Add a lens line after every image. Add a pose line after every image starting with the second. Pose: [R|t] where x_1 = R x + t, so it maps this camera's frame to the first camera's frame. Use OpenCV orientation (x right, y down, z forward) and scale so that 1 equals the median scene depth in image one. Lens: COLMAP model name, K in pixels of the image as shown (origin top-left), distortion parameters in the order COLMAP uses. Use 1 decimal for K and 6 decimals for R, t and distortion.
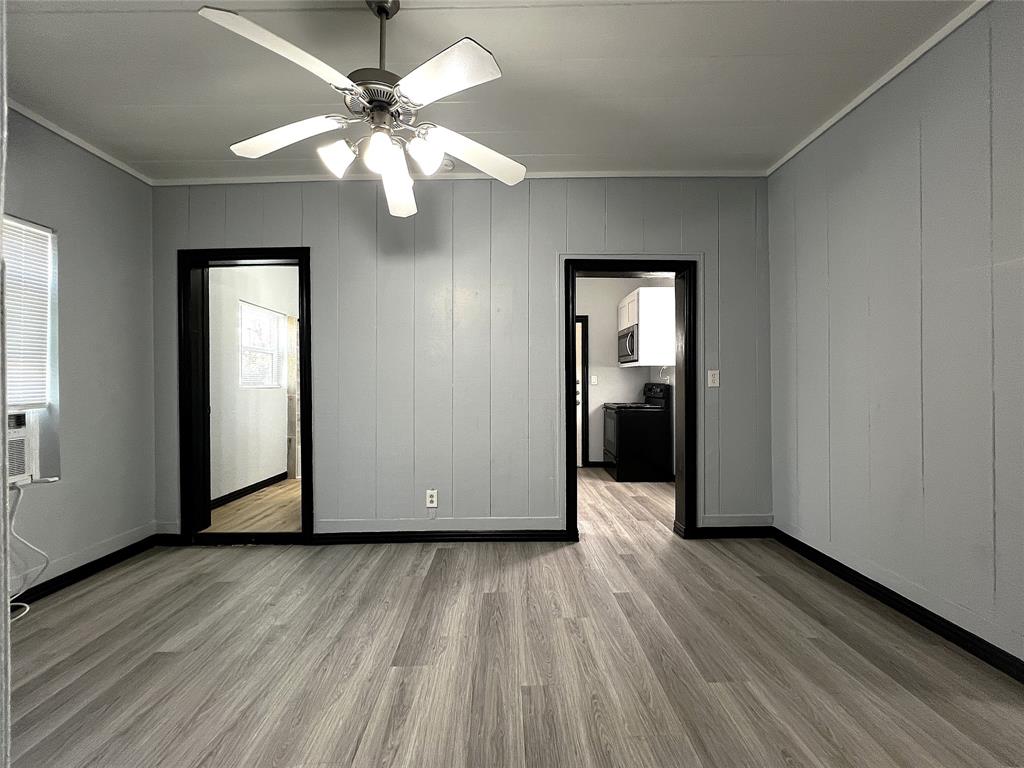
lens RADIAL K [[410.5, 0, 511.7], [0, 410.5, 380.6], [0, 0, 1]] dist [-0.001314, 0.000869]
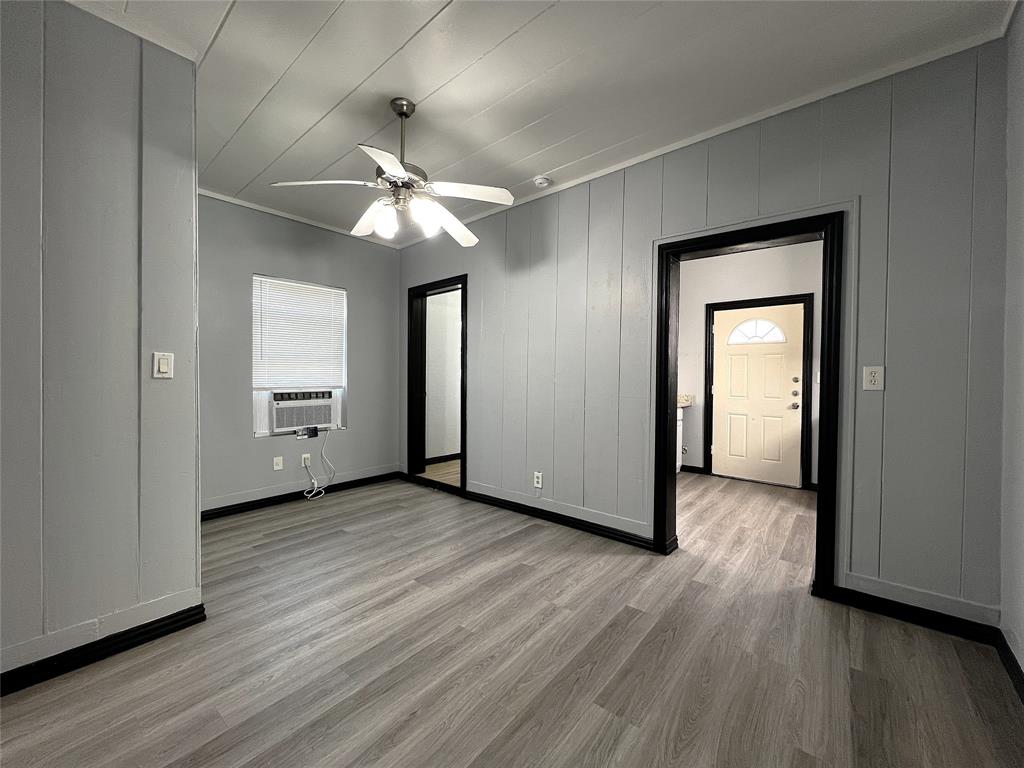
lens RADIAL K [[410.5, 0, 509.4], [0, 410.5, 382.5], [0, 0, 1]] dist [-0.001314, 0.000869]
pose [[0.755903, 0.022421, -0.654299, 0.505456], [-0.009606, 0.999686, 0.023159, -0.008276], [0.654613, -0.011221, 0.755881, 0.094524]]
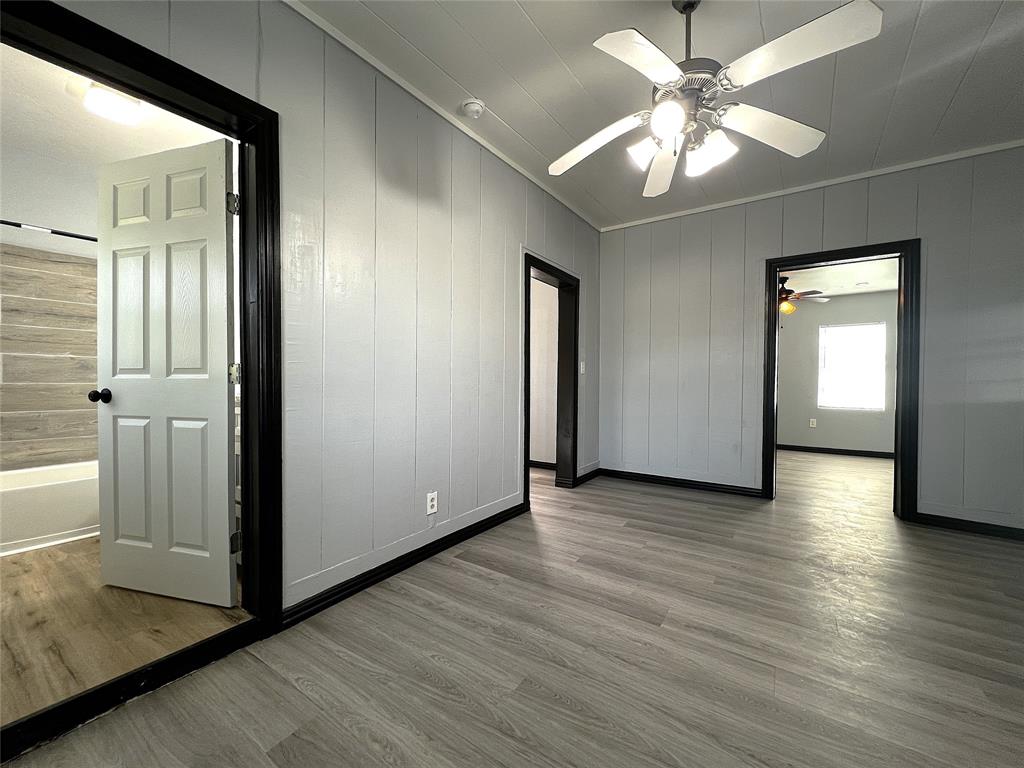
lens RADIAL K [[410.5, 0, 513.0], [0, 410.5, 382.3], [0, 0, 1]] dist [-0.001314, 0.000869]
pose [[0.577002, 0.005432, 0.816724, -0.804720], [-0.013851, 0.999899, 0.003135, 0.044792], [-0.816625, -0.013122, 0.577020, 0.417682]]
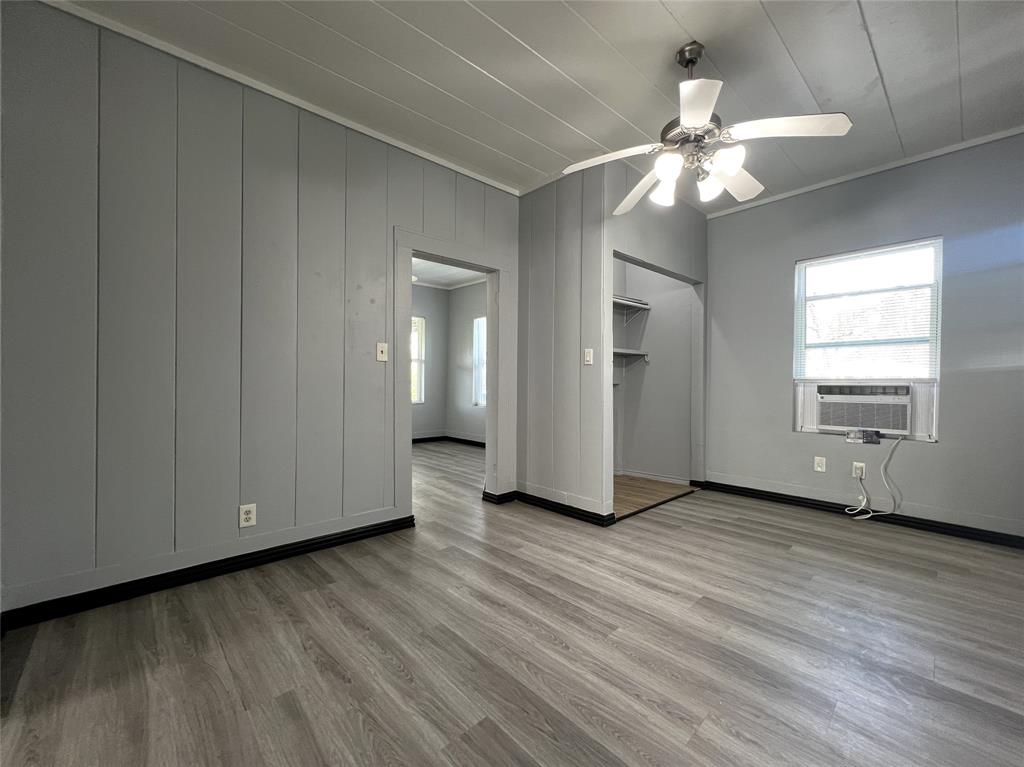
lens RADIAL K [[410.5, 0, 511.9], [0, 410.5, 384.4], [0, 0, 1]] dist [-0.001314, 0.000869]
pose [[-0.742782, 0.011400, -0.669436, 0.528055], [0.003613, 0.999909, 0.013019, 0.041742], [0.669524, 0.007252, -0.742755, 0.883537]]
